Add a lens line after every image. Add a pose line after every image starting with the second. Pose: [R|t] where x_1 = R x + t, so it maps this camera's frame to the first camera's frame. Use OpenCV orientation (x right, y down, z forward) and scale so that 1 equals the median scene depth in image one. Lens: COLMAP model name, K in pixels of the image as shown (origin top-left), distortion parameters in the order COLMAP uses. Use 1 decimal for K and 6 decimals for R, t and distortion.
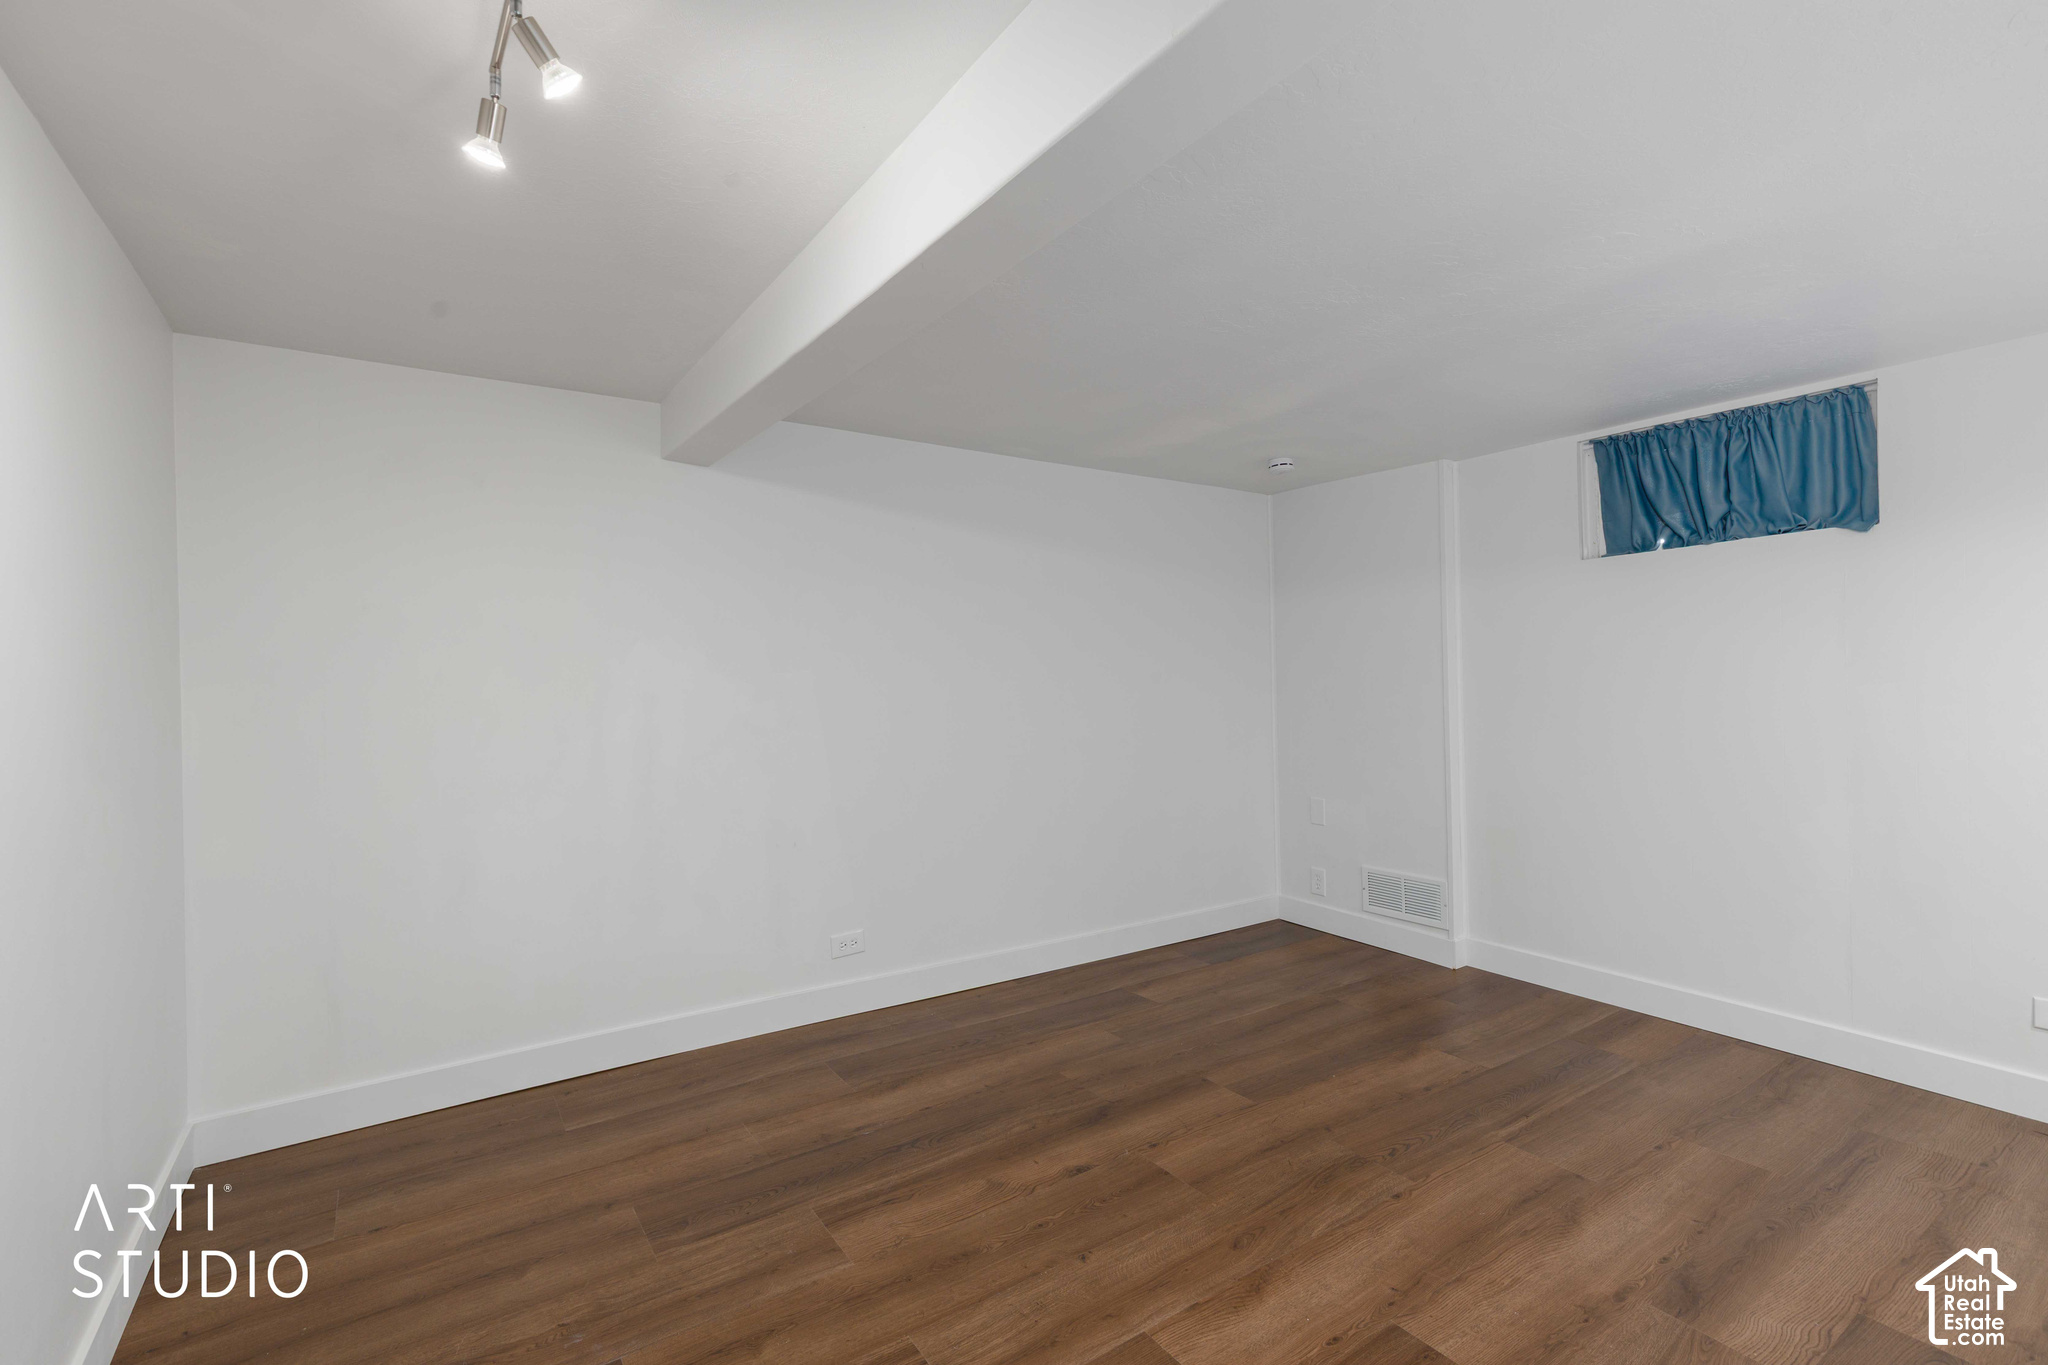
lens RADIAL K [[929.8, 0, 1022.5], [0, 929.8, 679.2], [0, 0, 1]] dist [0.029245, 0.000143]
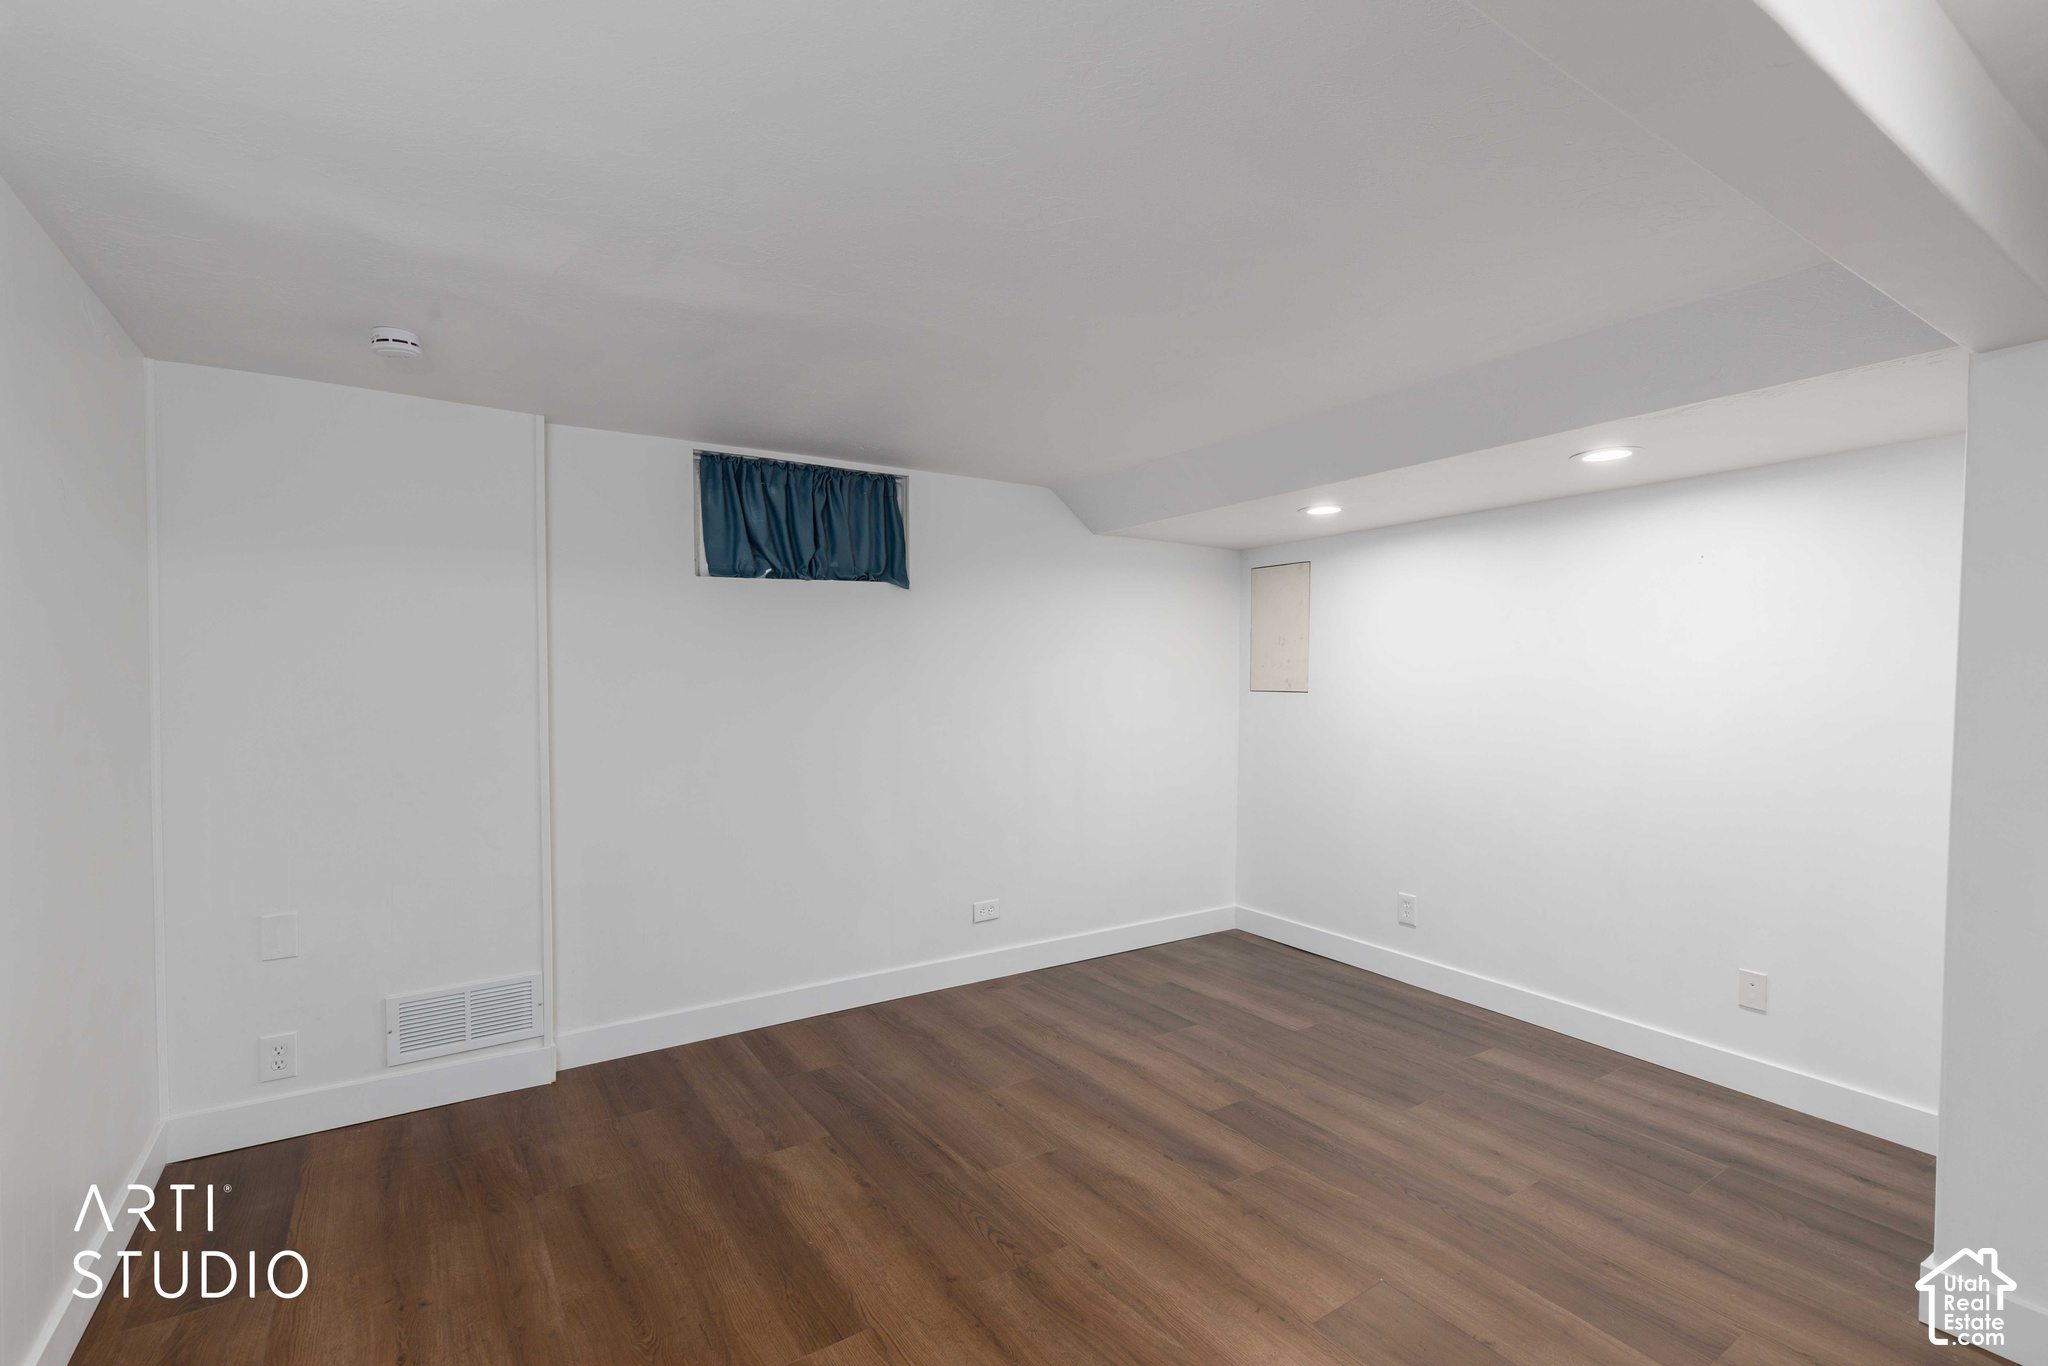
lens RADIAL K [[929.8, 0, 1023.4], [0, 929.8, 681.9], [0, 0, 1]] dist [0.029245, 0.000143]
pose [[0.018653, 0.006926, 0.999802, -0.389989], [0.007975, 0.999943, -0.007076, -0.012957], [-0.999794, 0.008105, 0.018596, 0.769994]]
